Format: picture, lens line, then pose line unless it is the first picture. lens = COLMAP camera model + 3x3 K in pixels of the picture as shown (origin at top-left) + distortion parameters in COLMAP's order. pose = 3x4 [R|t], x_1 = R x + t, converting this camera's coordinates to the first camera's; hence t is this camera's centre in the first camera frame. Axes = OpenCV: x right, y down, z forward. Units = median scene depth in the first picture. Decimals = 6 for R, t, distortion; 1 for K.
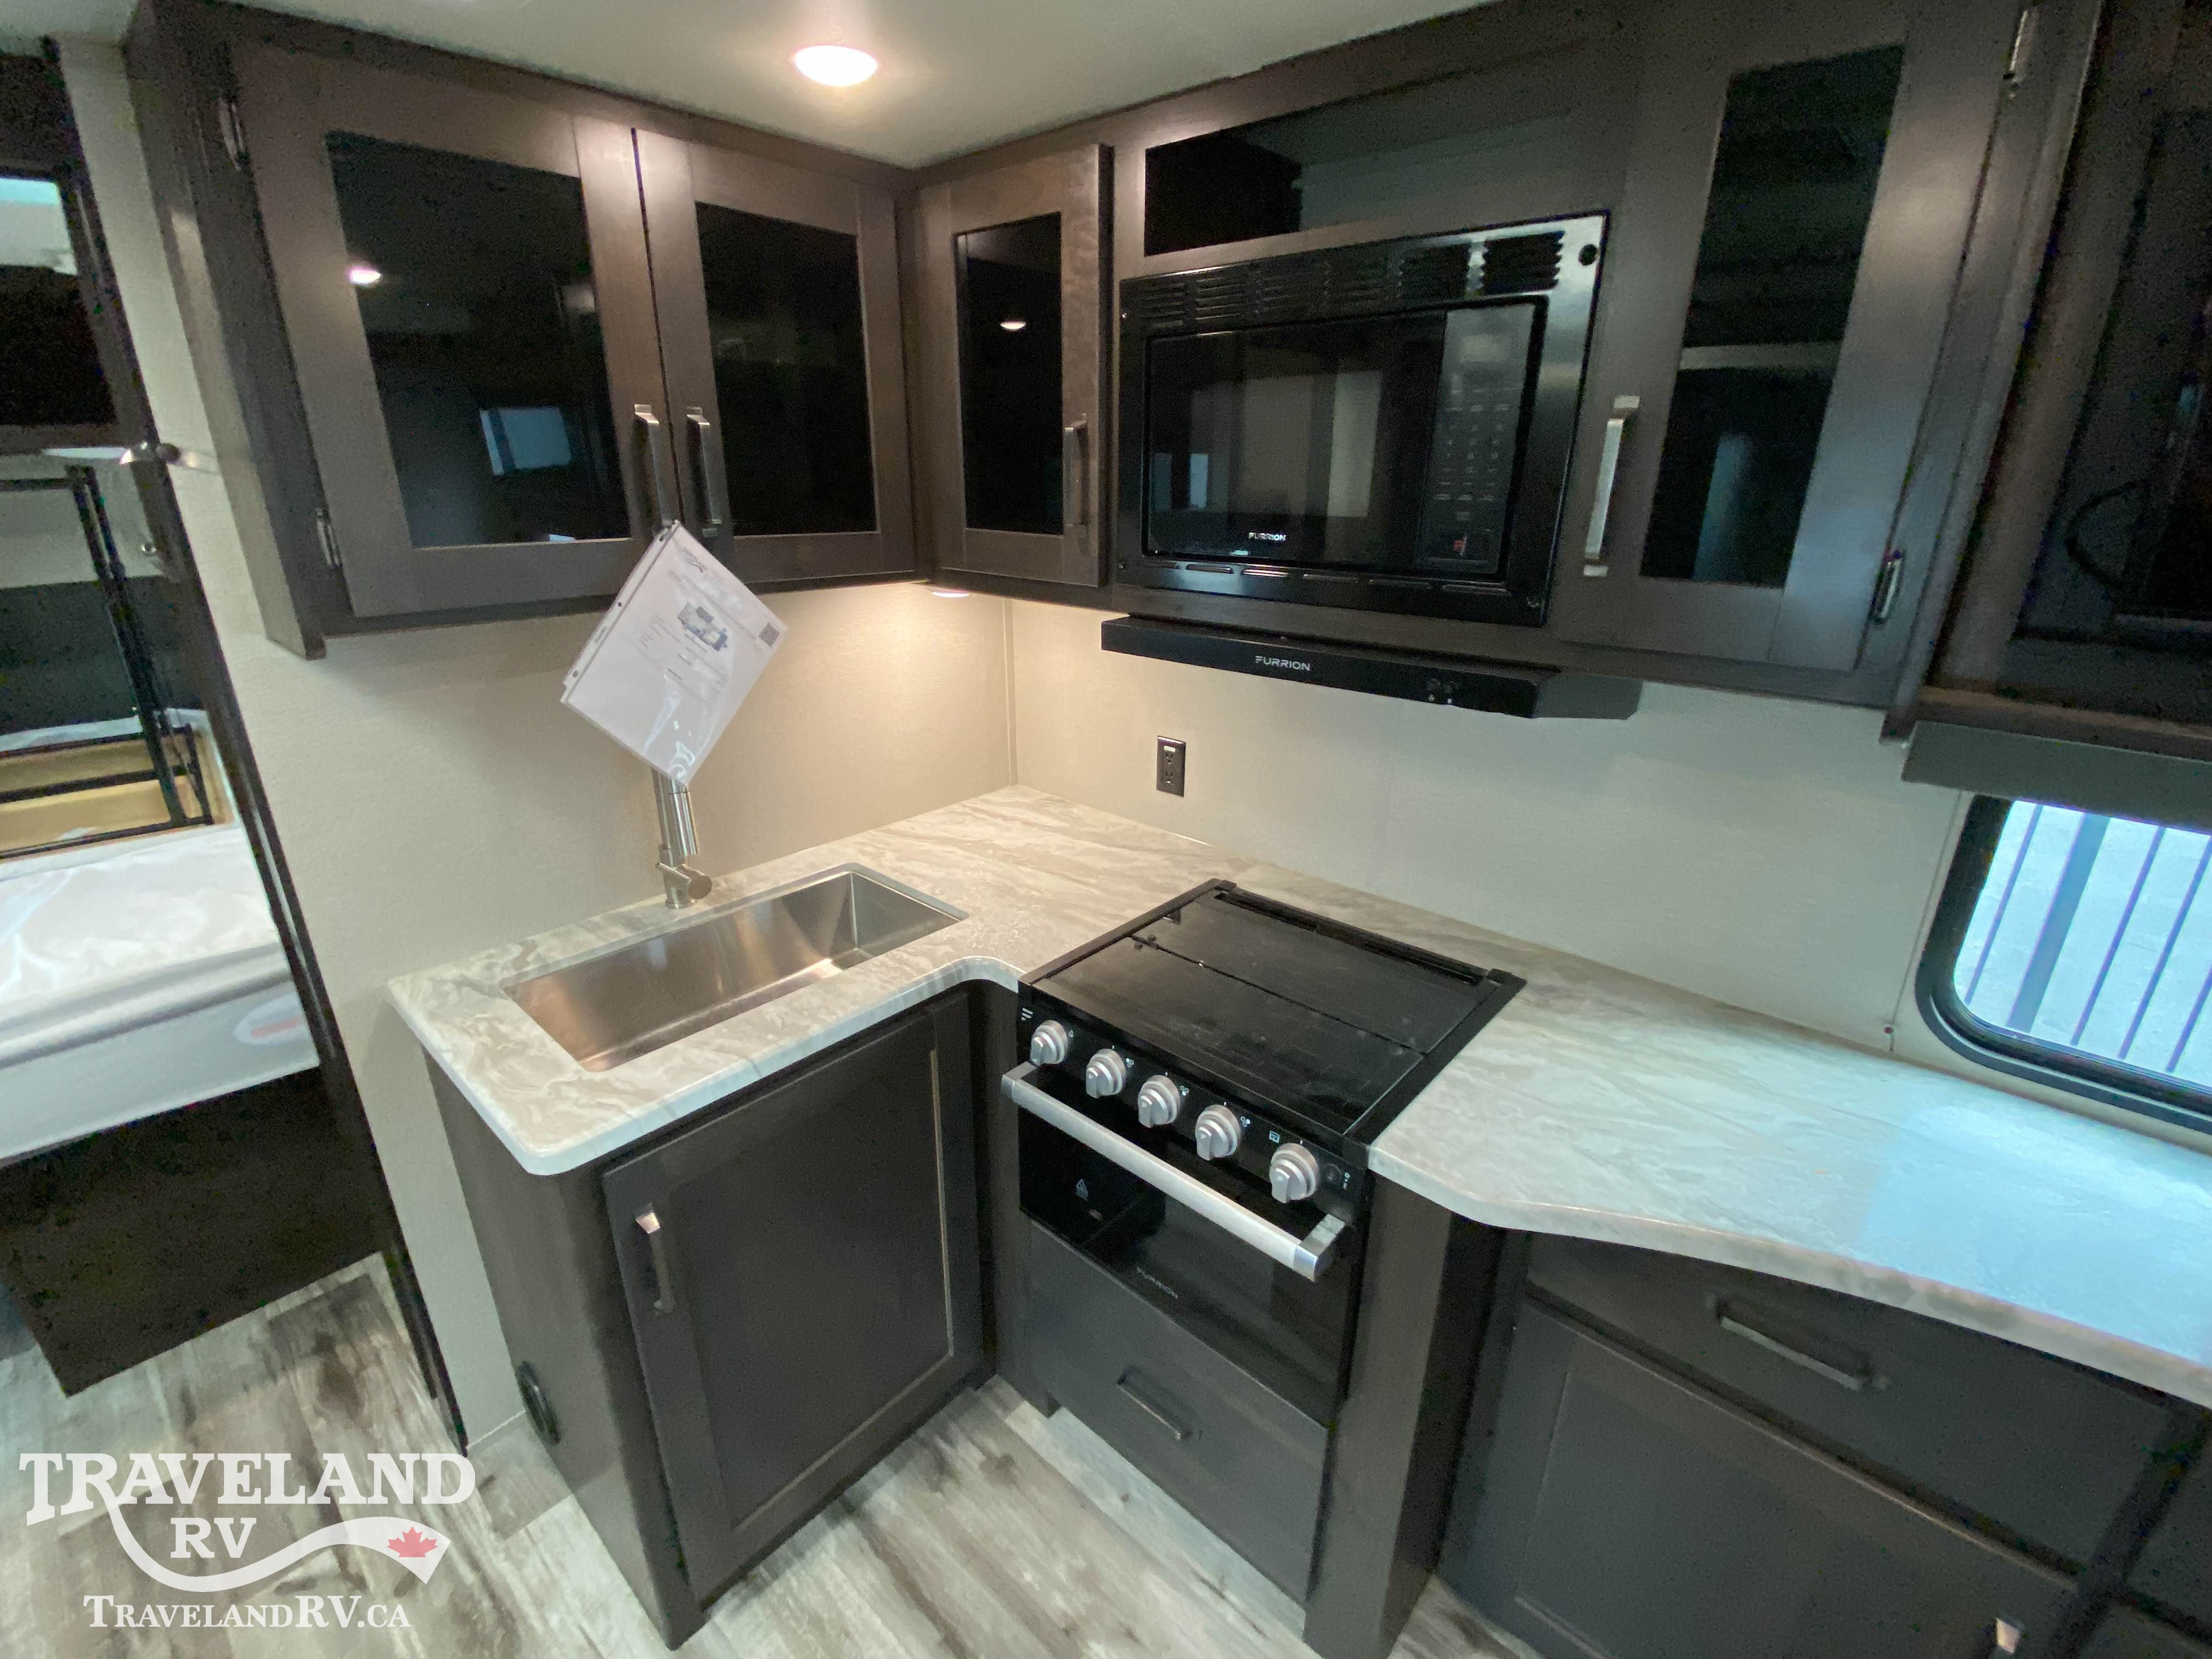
lens RADIAL K [[965.3, 0, 1103.4], [0, 965.3, 824.9], [0, 0, 1]] dist [0.019602, -0.019693]
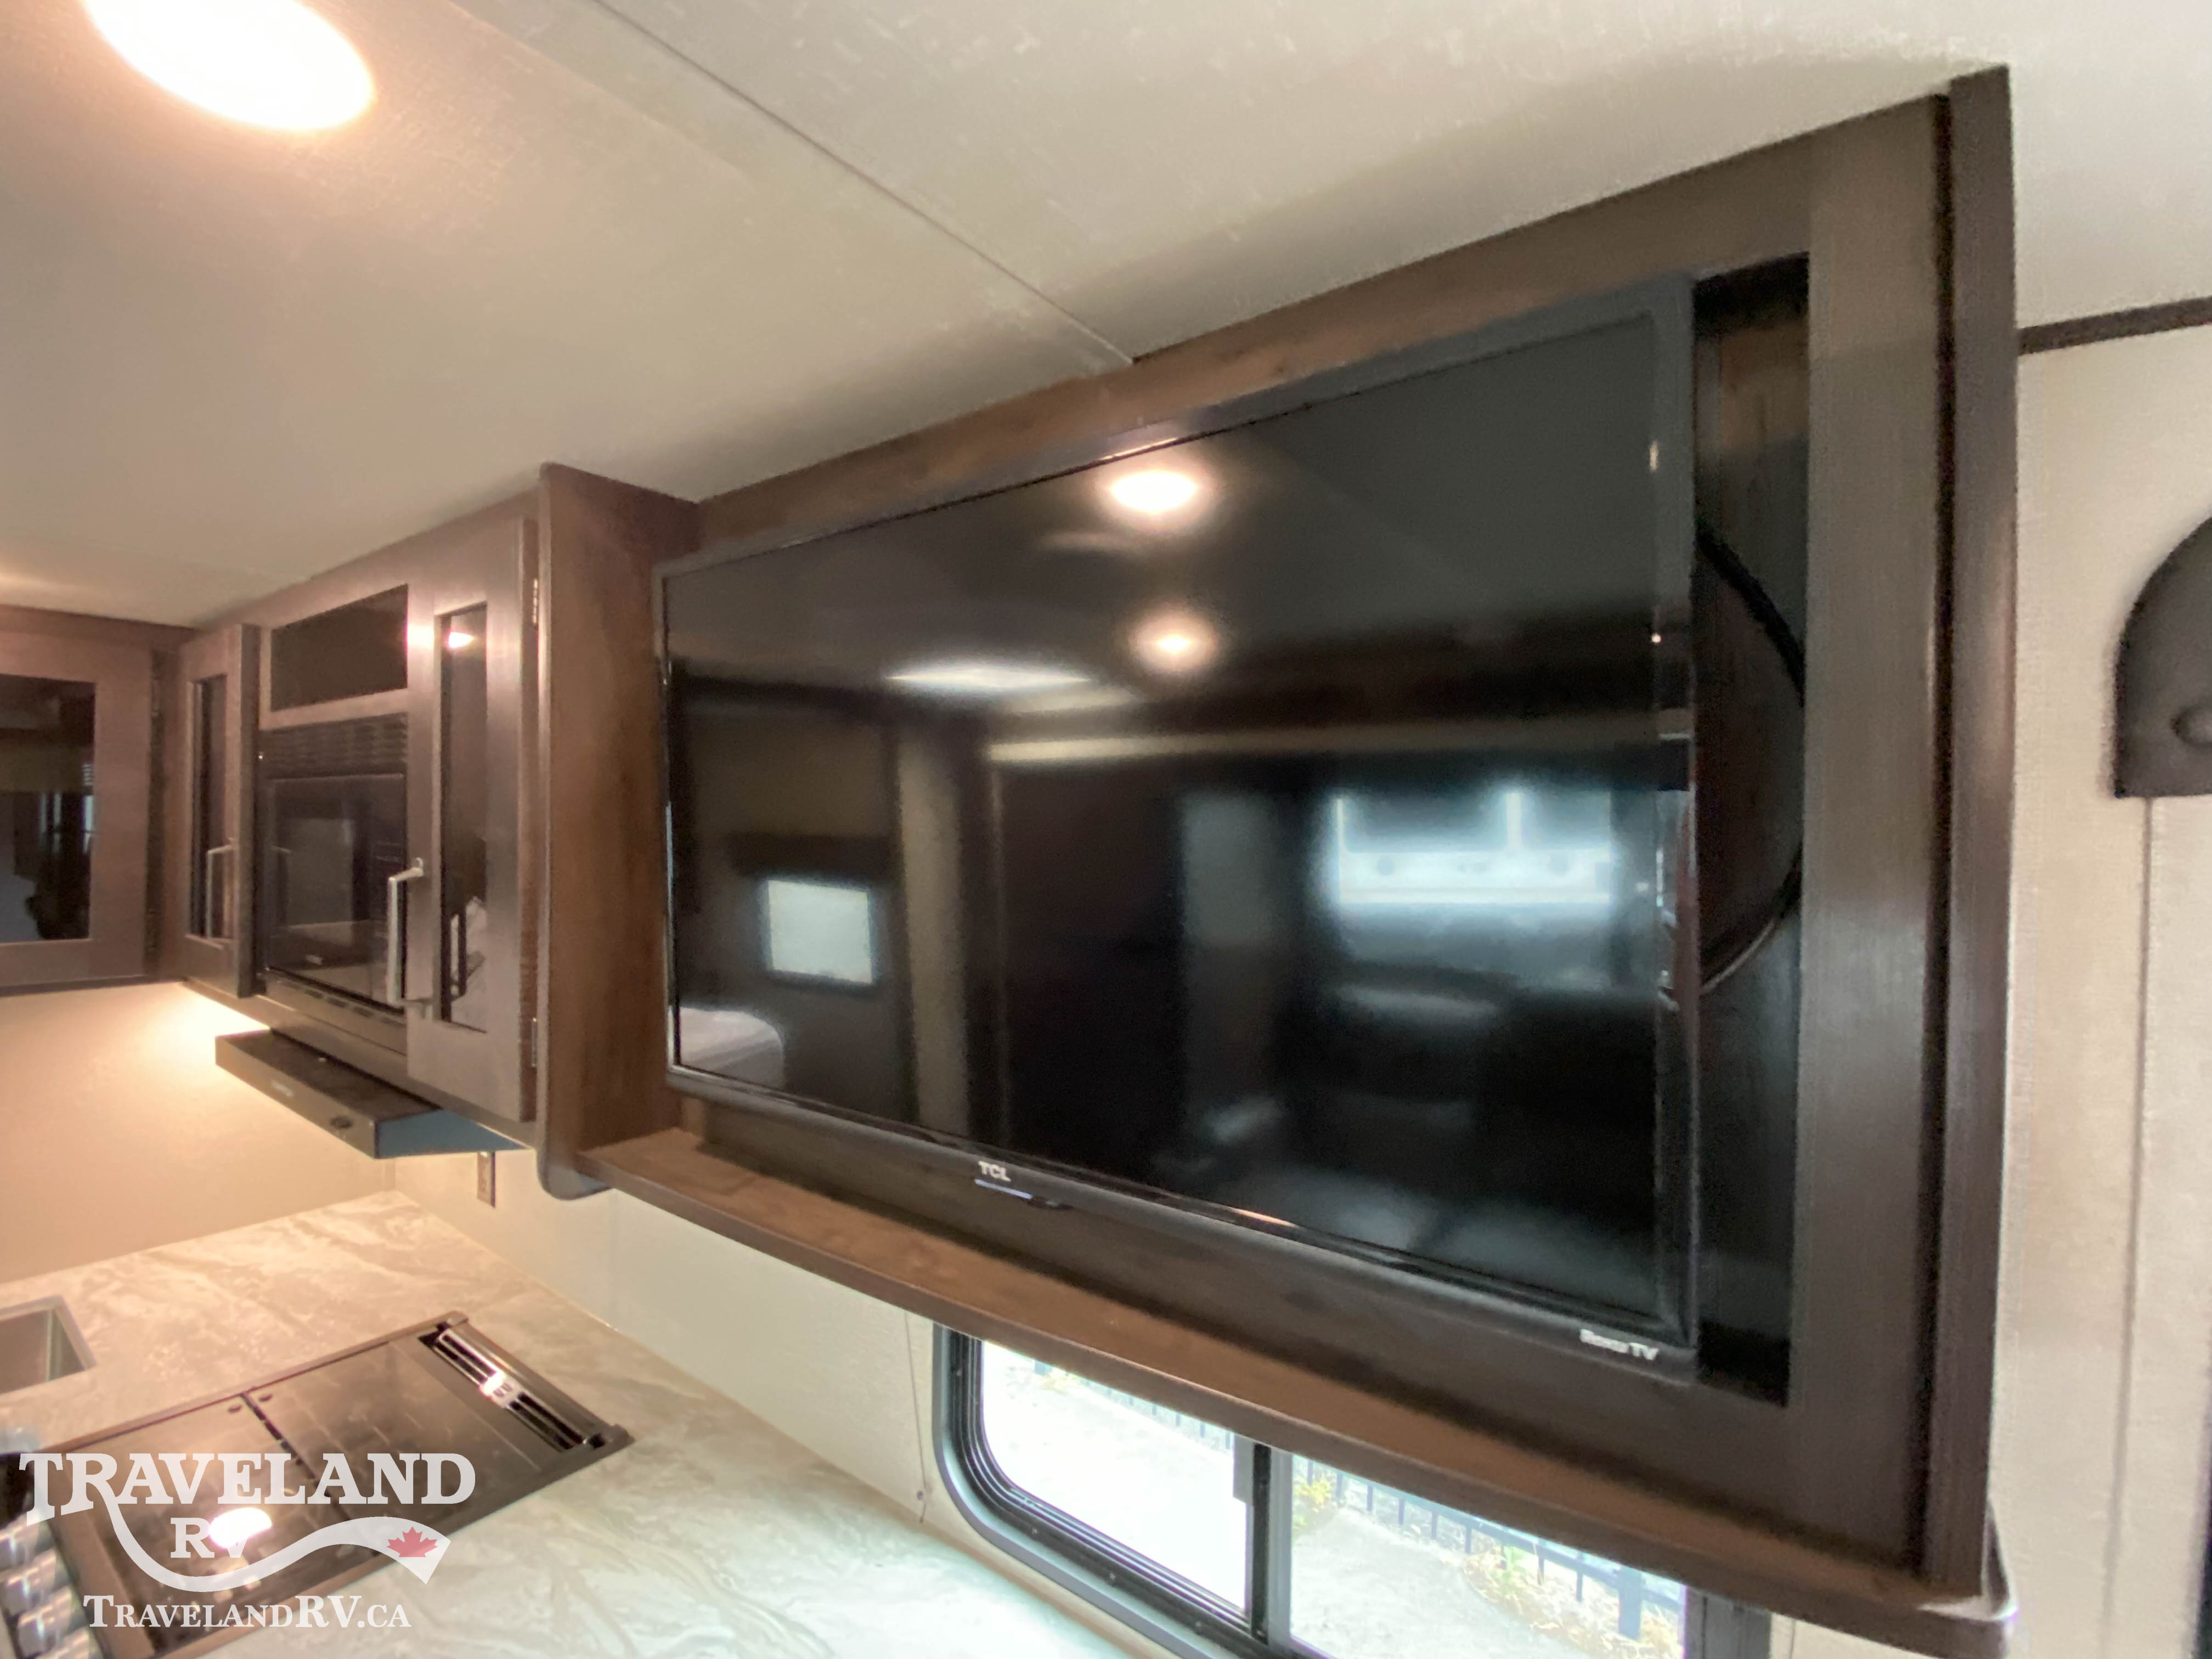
lens RADIAL K [[973.4, 0, 1095.2], [0, 973.4, 822.4], [0, 0, 1]] dist [0.020958, -0.019385]
pose [[0.995727, 0.007186, 0.092068, 0.747371], [0.025235, 0.937854, -0.346112, -0.047359], [-0.088834, 0.346957, 0.933665, -0.068843]]
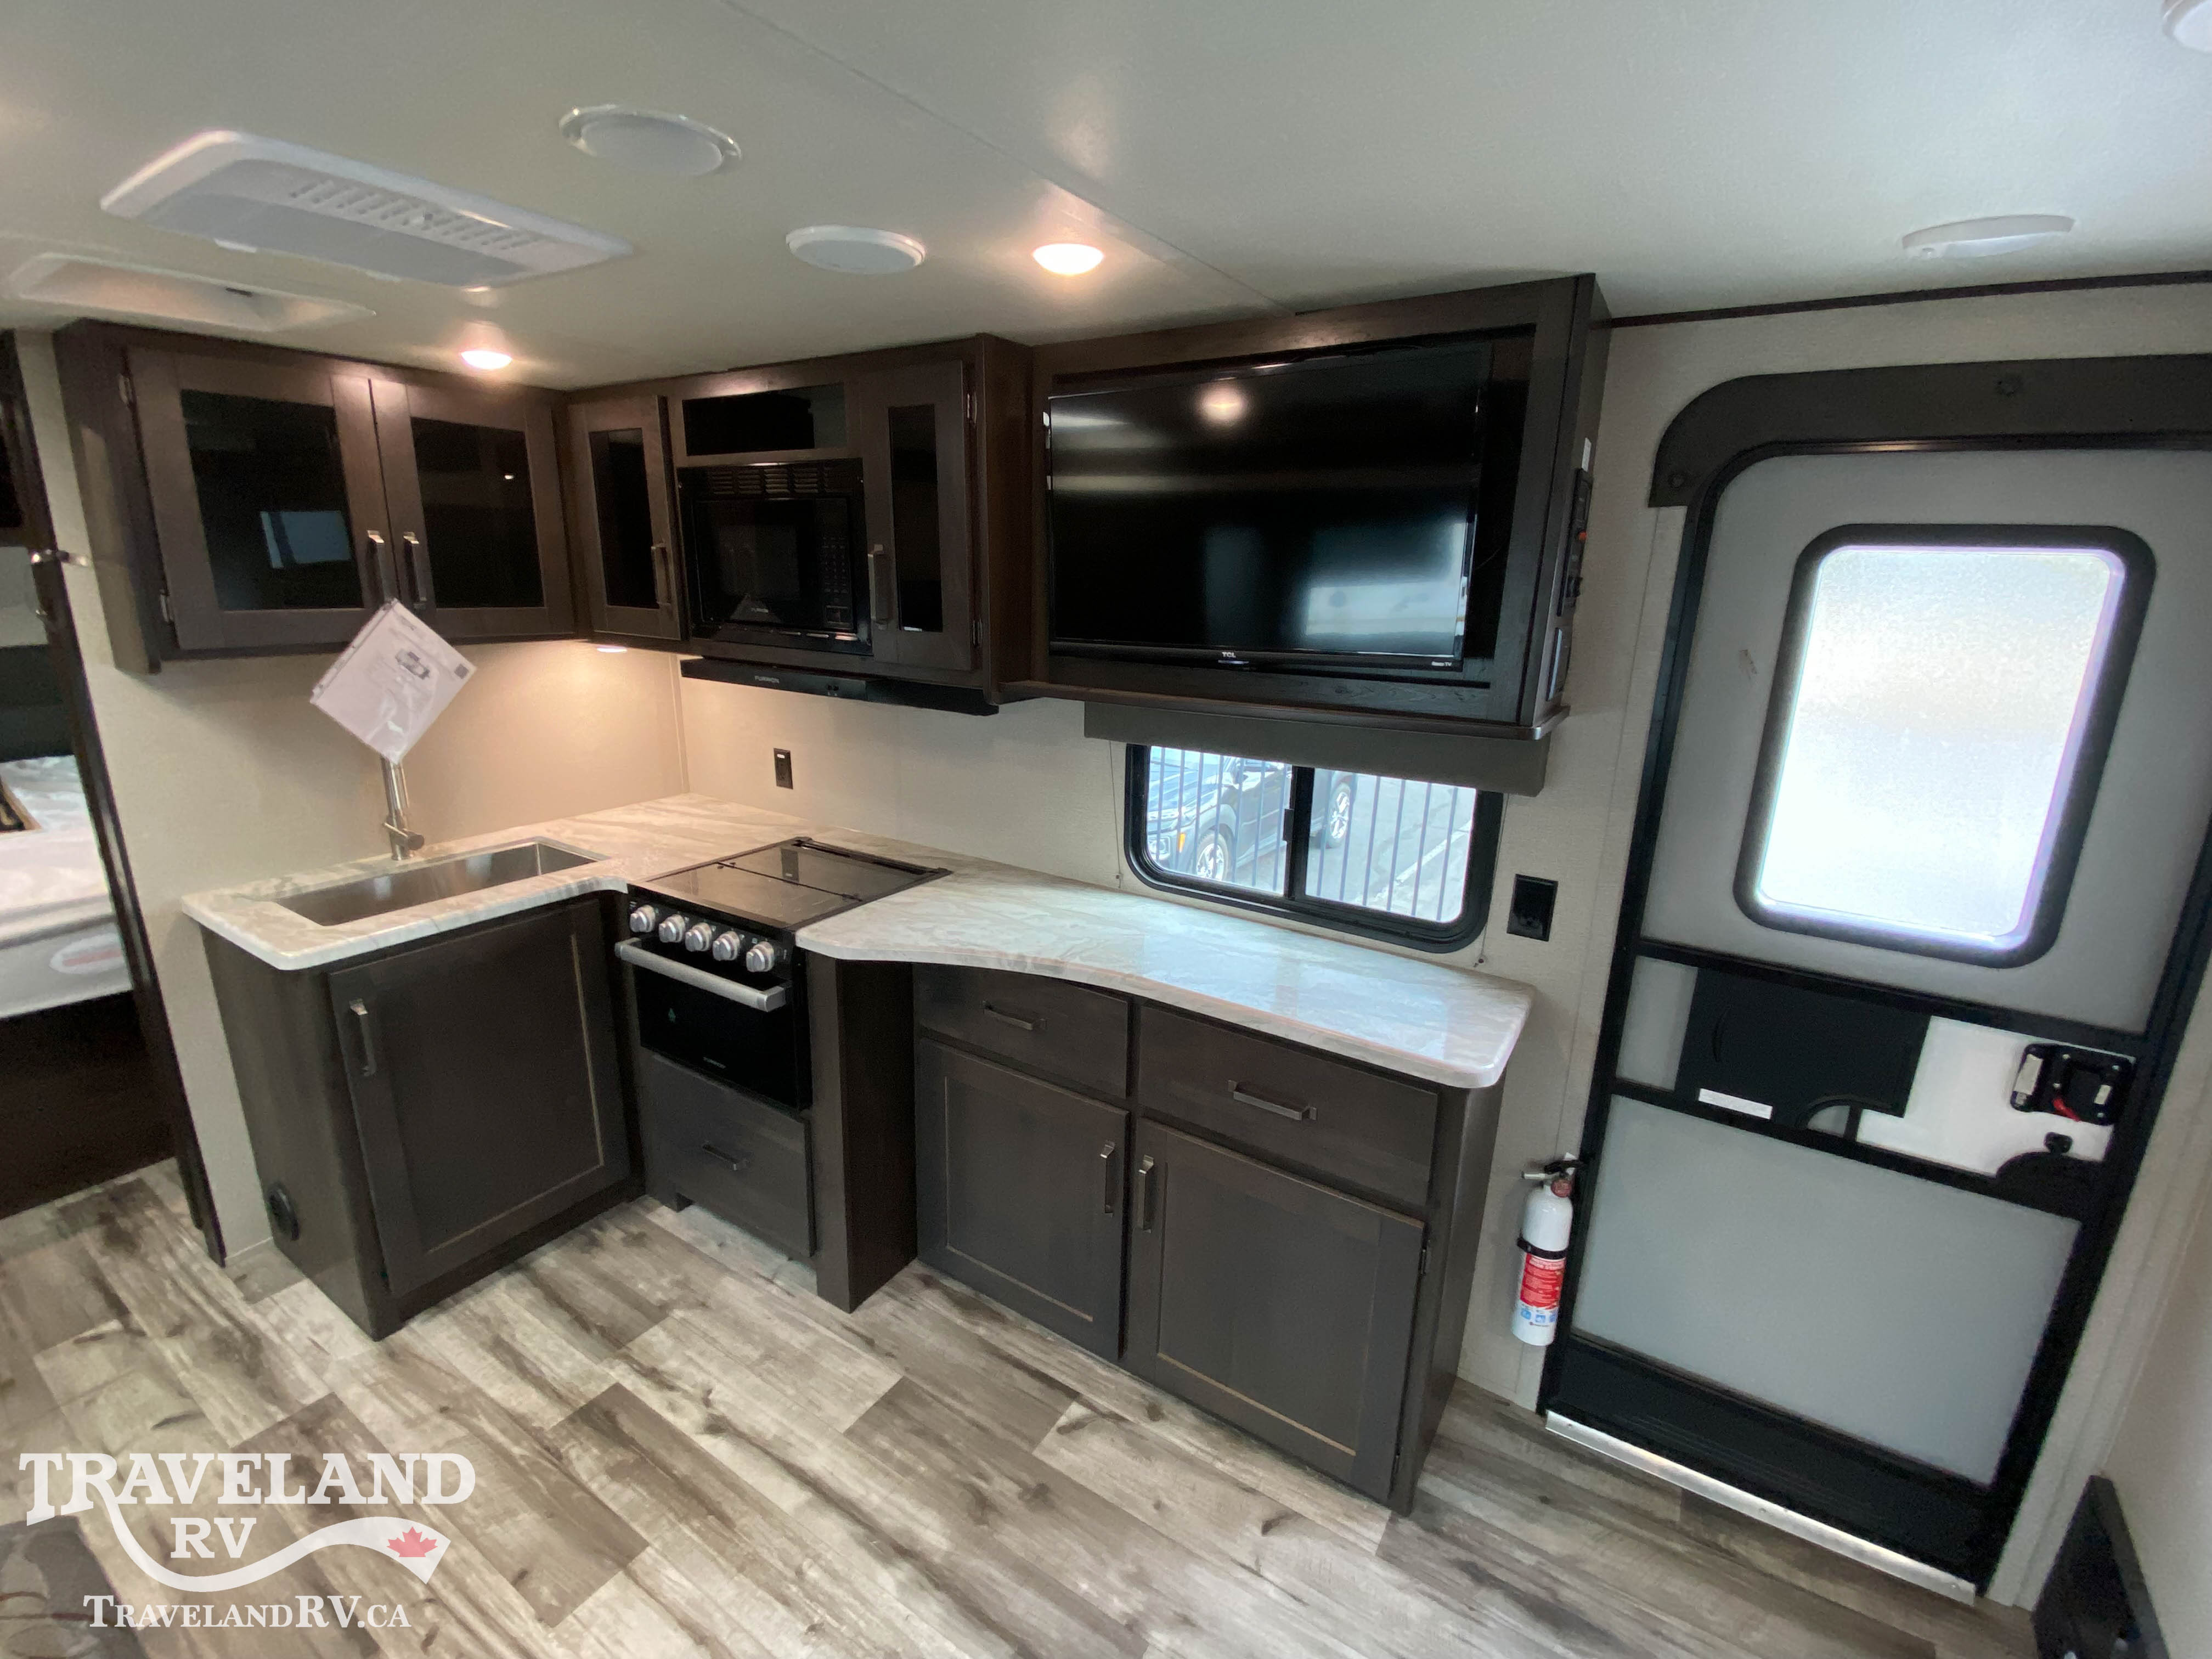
lens RADIAL K [[973.4, 0, 1095.2], [0, 973.4, 822.4], [0, 0, 1]] dist [0.020958, -0.019385]
pose [[0.988372, -0.028124, 0.149433, 0.417023], [0.042348, 0.994777, -0.092875, 0.234659], [-0.146041, 0.098123, 0.984400, -0.674679]]
